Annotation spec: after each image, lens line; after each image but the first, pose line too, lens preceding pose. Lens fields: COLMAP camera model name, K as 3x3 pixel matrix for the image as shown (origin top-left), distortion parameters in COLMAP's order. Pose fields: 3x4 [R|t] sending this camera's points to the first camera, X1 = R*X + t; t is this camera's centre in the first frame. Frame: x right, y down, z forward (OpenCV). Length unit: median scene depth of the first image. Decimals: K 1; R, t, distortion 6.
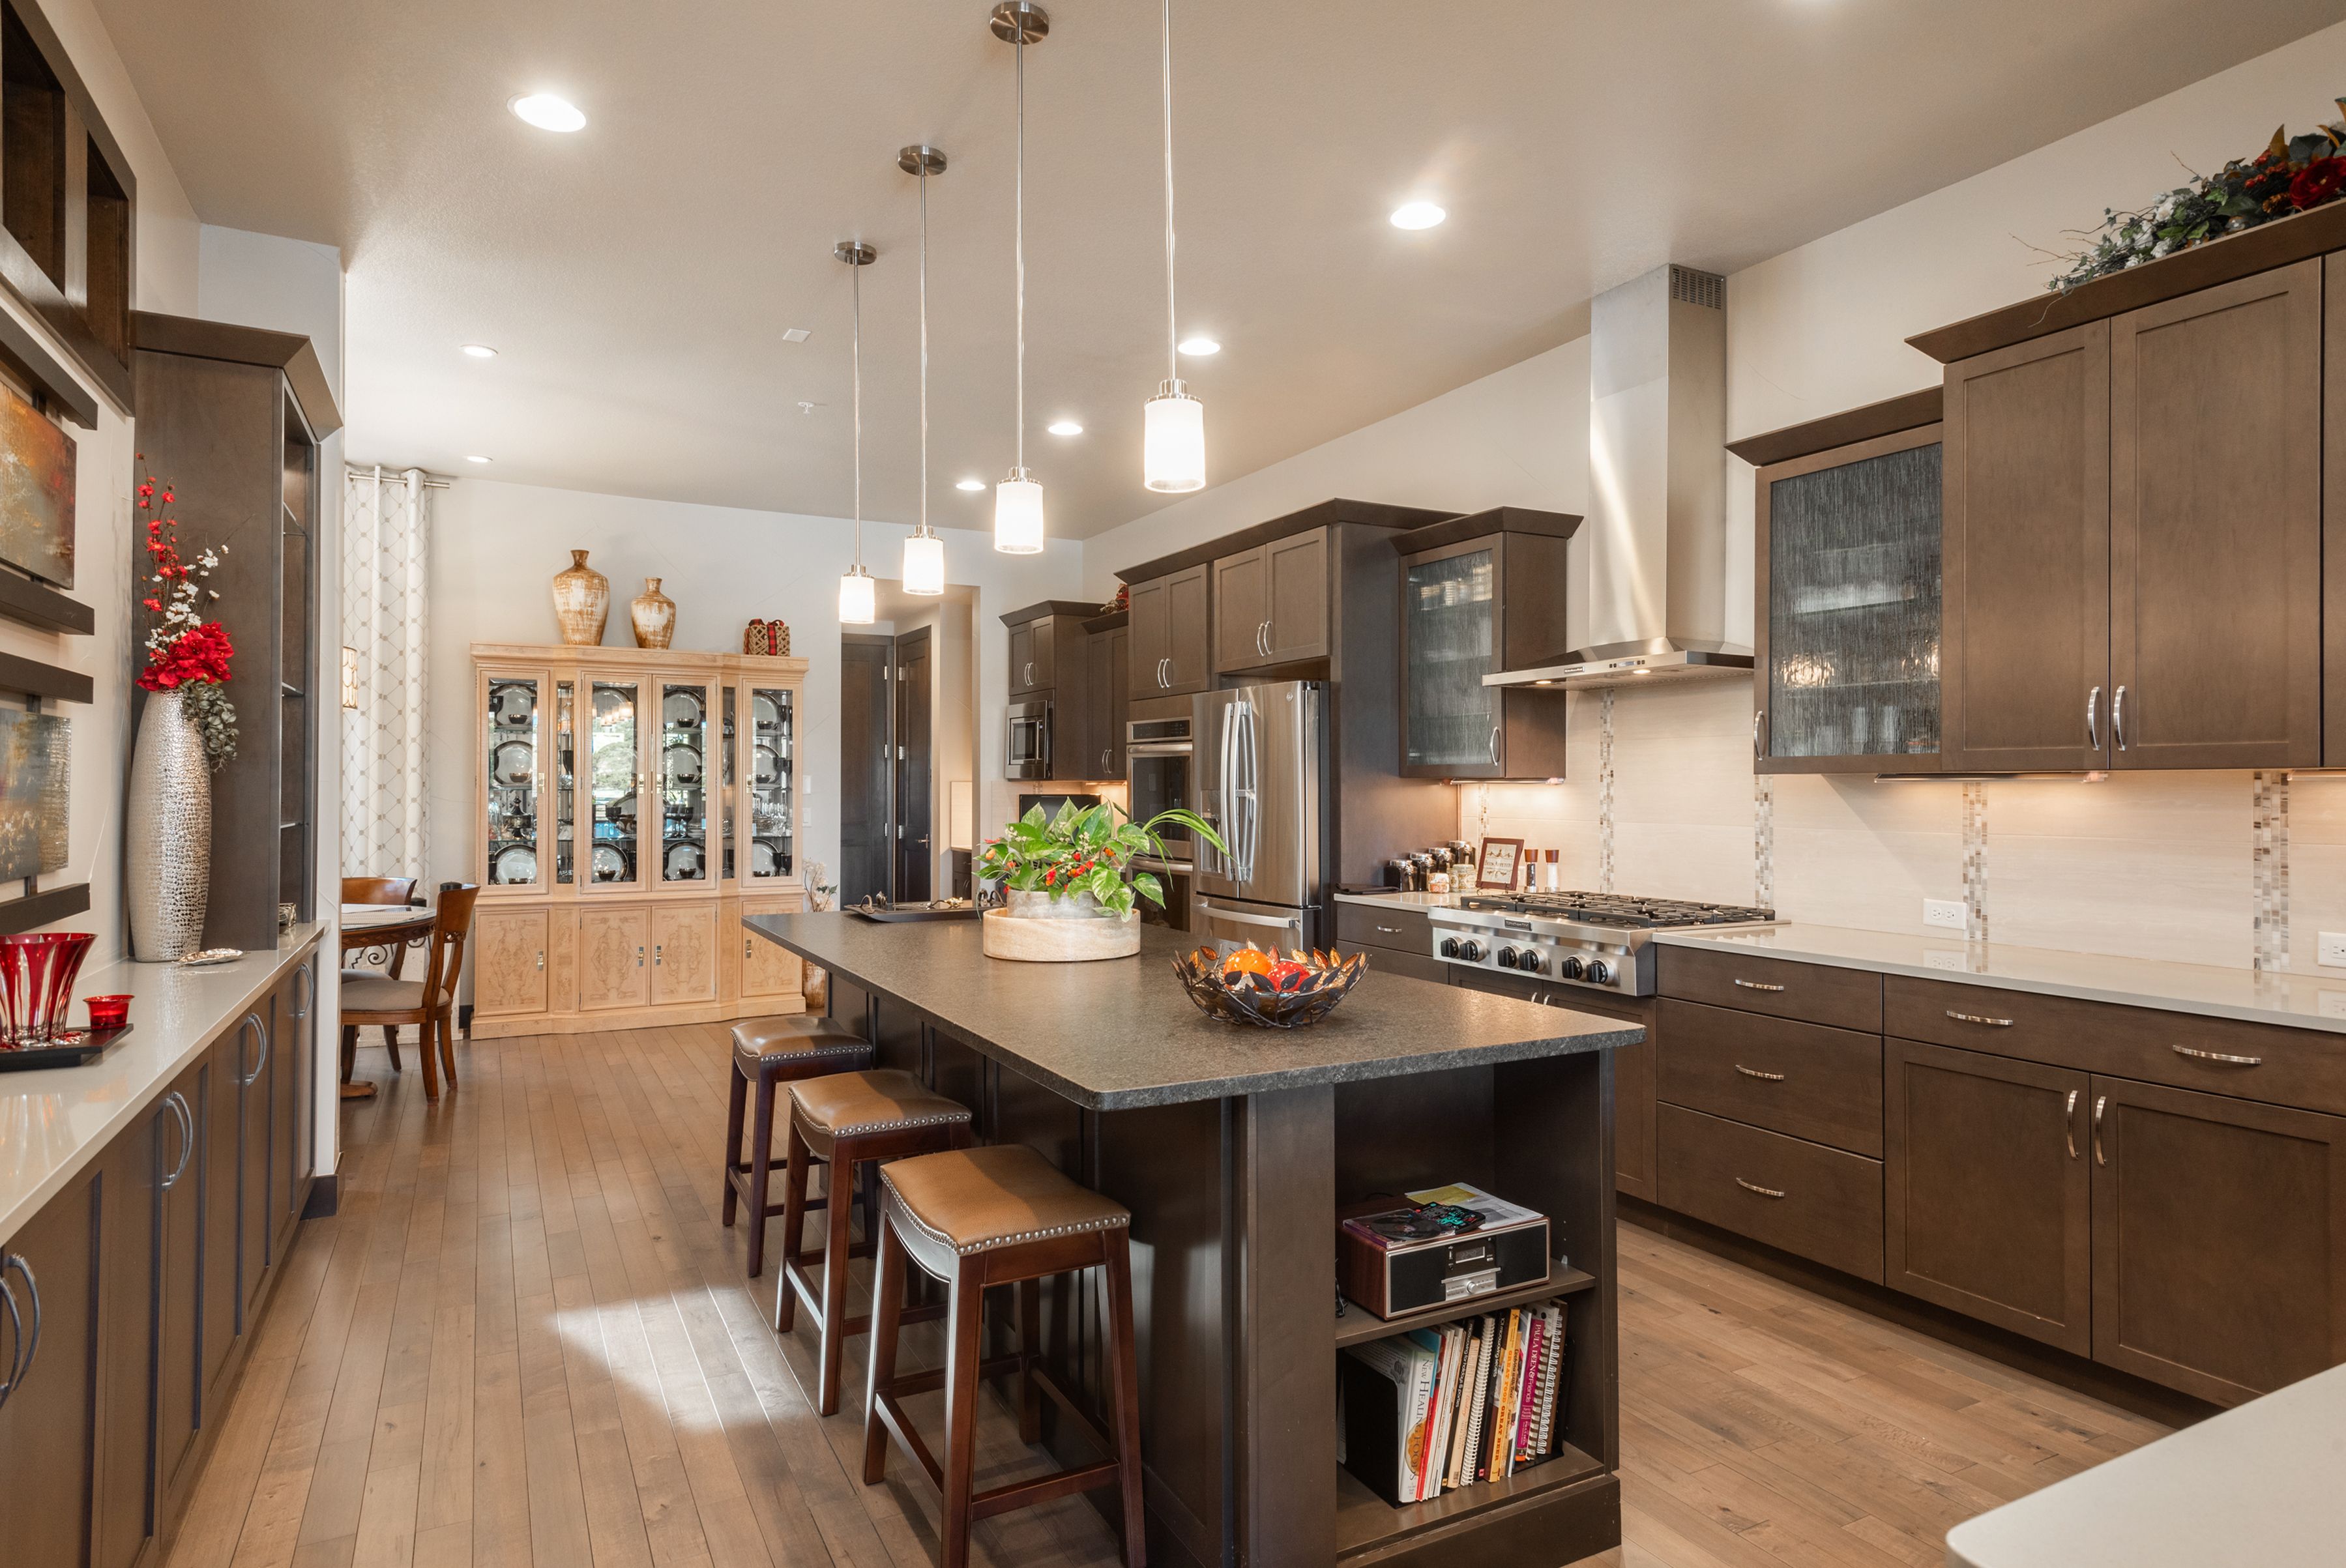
lens RADIAL K [[1297.5, 0, 1187.1], [0, 1297.5, 784.0], [0, 0, 1]] dist [0.008455, 0.002214]
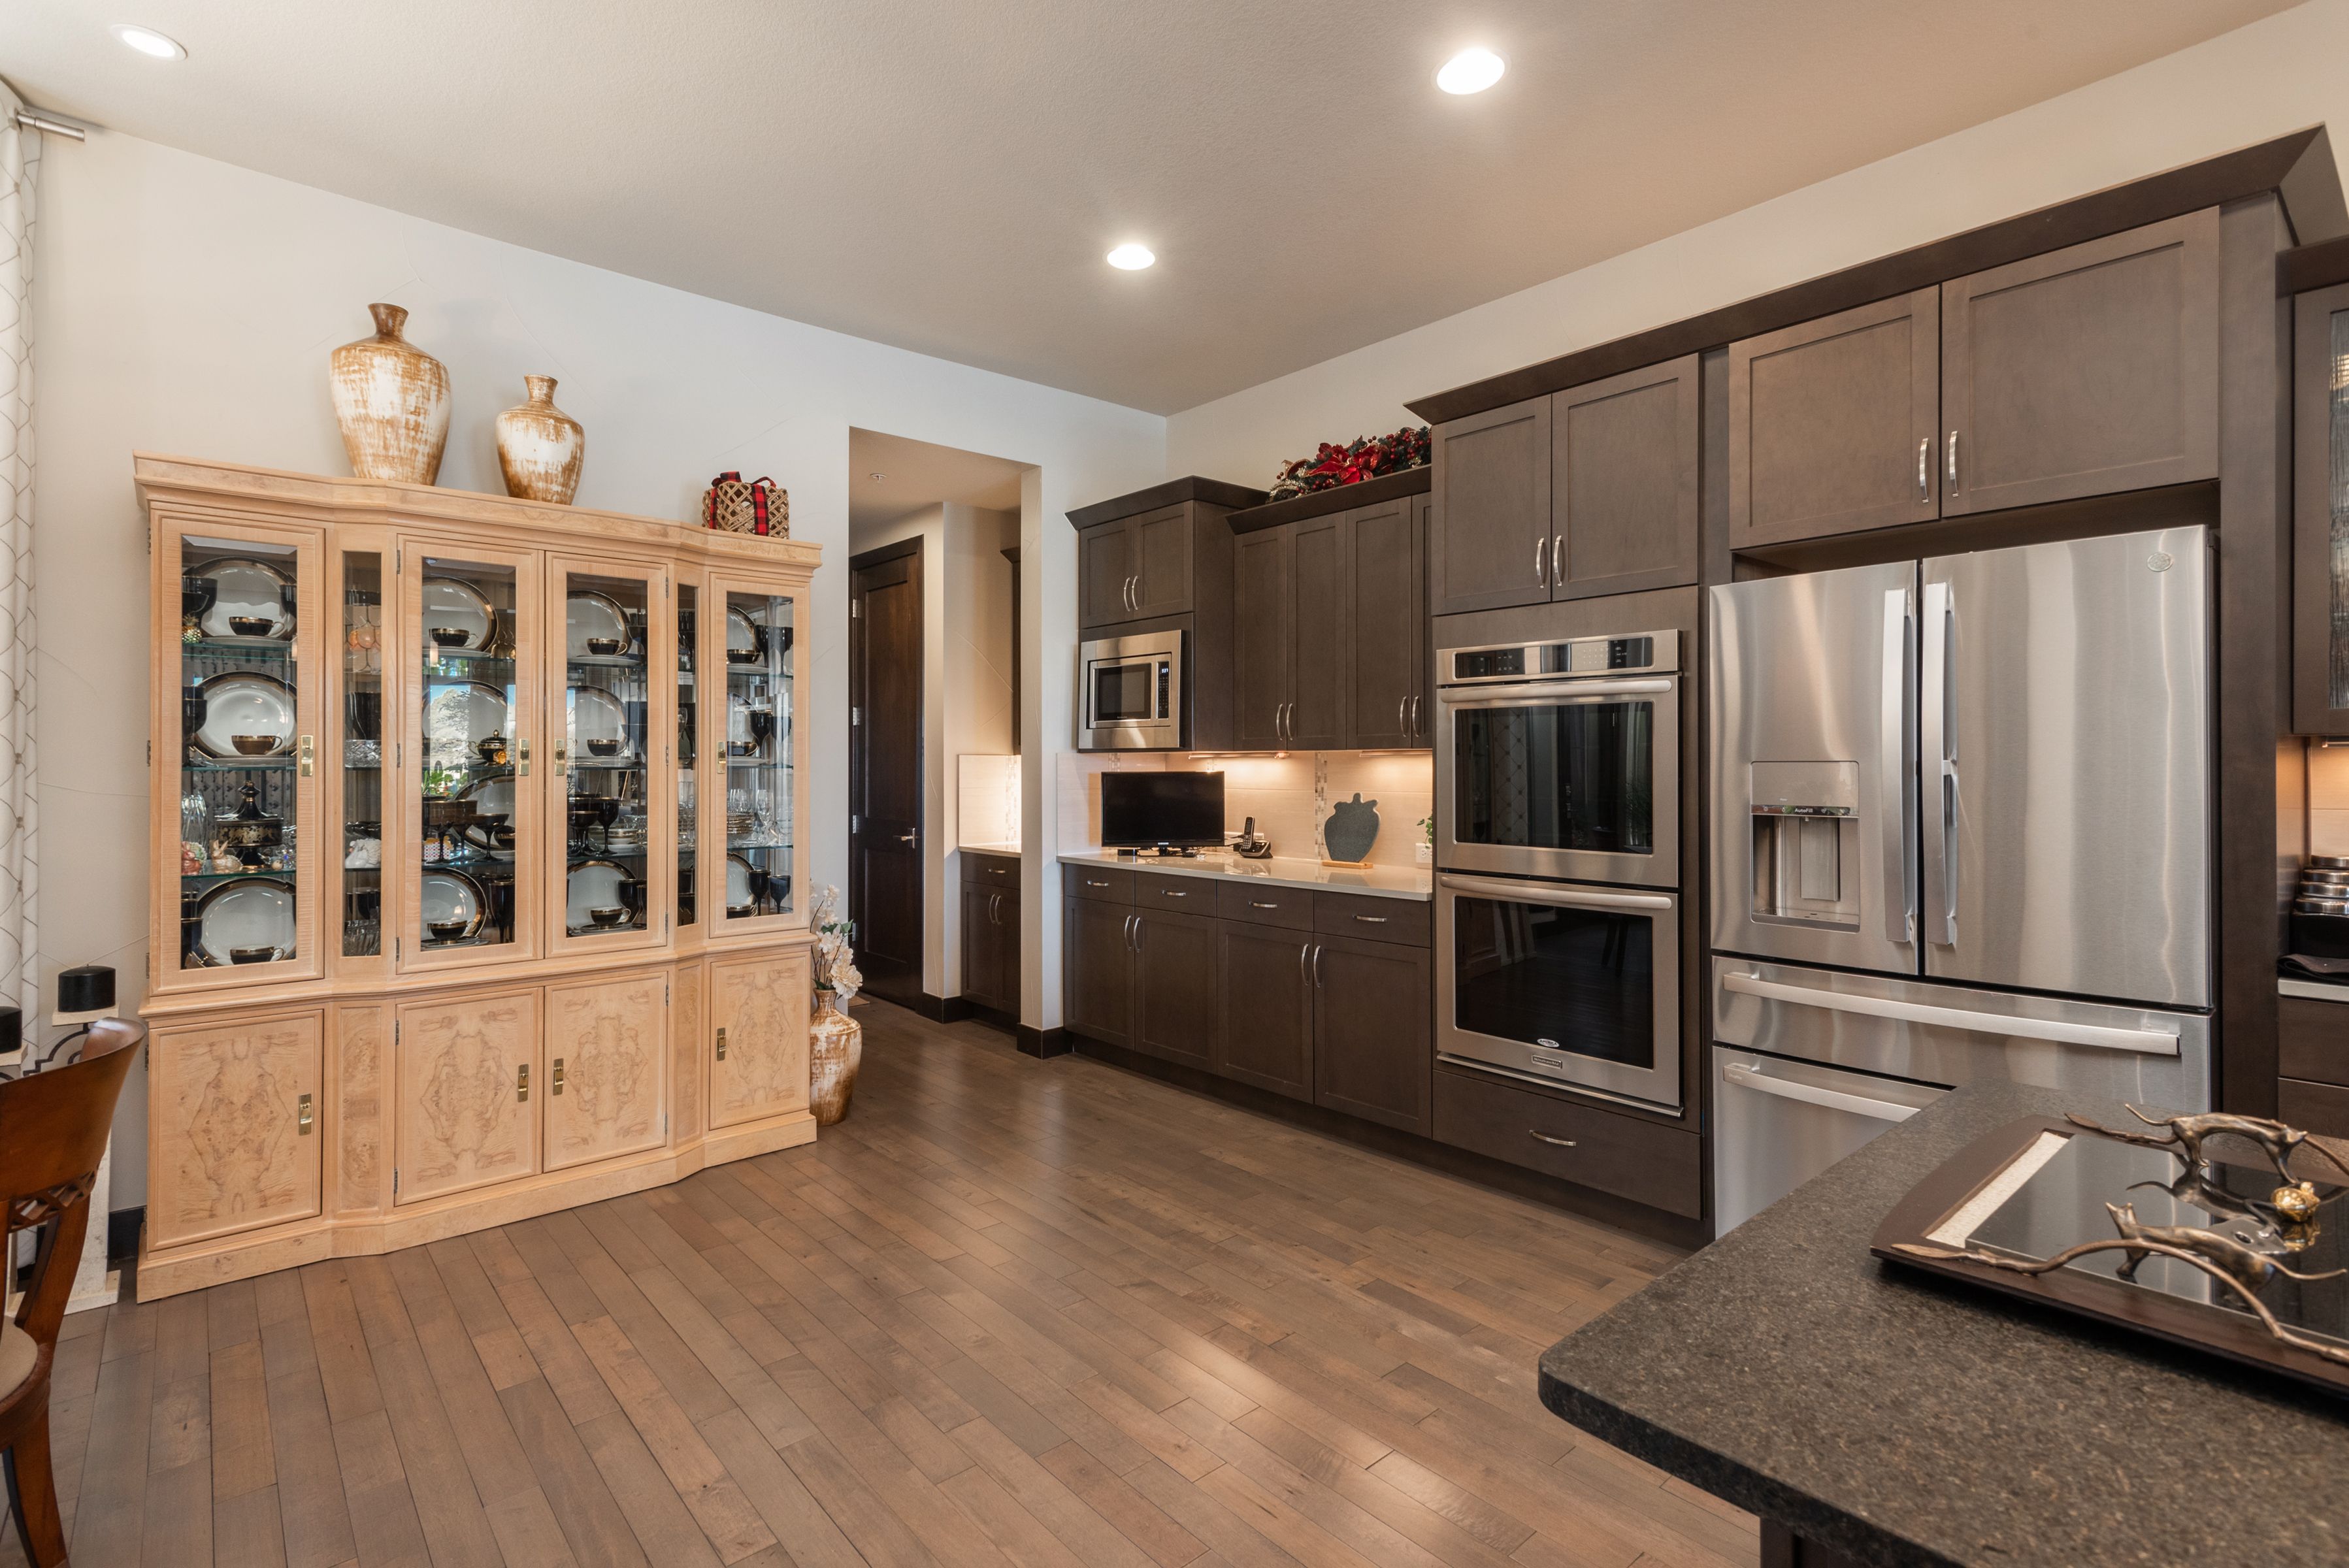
lens RADIAL K [[1101.6, 0, 1173.3], [0, 1101.6, 761.0], [0, 0, 1]] dist [0.010420, -0.002099]
pose [[0.973787, -0.003425, 0.227436, -0.266254], [0.003848, 0.999992, -0.001416, 0.003507], [-0.227429, 0.002254, 0.973792, 0.504642]]
